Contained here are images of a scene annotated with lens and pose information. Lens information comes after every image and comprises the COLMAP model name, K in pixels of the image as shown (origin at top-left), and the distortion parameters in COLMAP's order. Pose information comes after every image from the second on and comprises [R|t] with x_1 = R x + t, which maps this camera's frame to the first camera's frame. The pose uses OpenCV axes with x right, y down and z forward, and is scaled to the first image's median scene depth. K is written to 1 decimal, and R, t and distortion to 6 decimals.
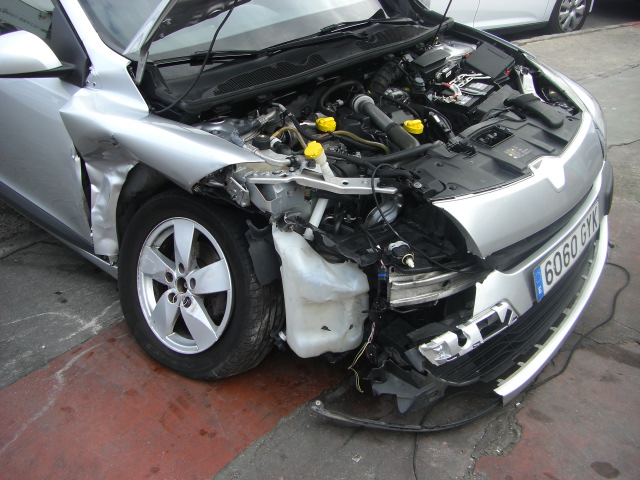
lens RADIAL K [[715.8, 0, 320.0], [0, 715.8, 240.0], [0, 0, 1]] dist [-0.159153, 0.069102]
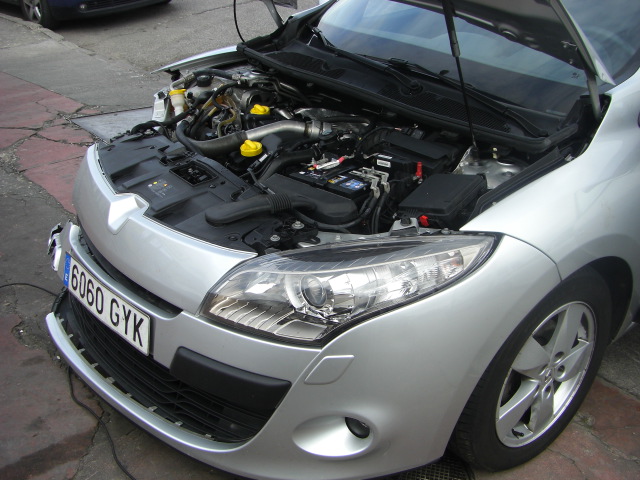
lens RADIAL K [[715.8, 0, 320.0], [0, 715.8, 240.0], [0, 0, 1]] dist [-0.159153, 0.069102]
pose [[-0.167279, 0.457975, -0.873085, 1.105743], [-0.503488, 0.721697, 0.475030, -0.630750], [0.847654, 0.519050, 0.109860, 1.166991]]
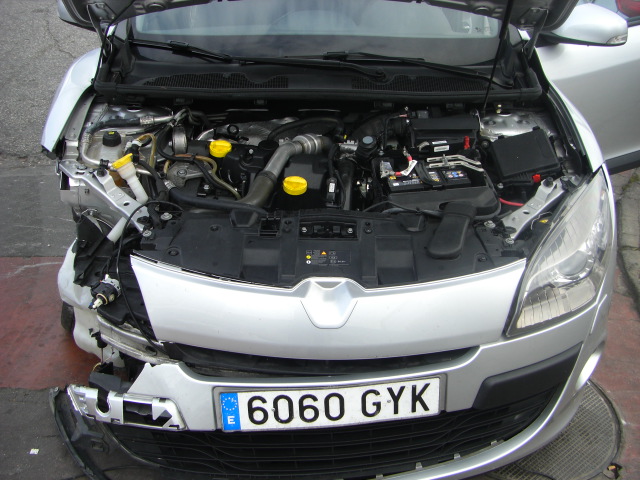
lens RADIAL K [[715.8, 0, 320.0], [0, 715.8, 240.0], [0, 0, 1]] dist [-0.159153, 0.069102]
pose [[0.681700, 0.406064, -0.608602, 0.783186], [-0.389951, 0.905498, 0.167367, -0.286586], [0.619050, 0.123231, 0.775623, 0.413872]]
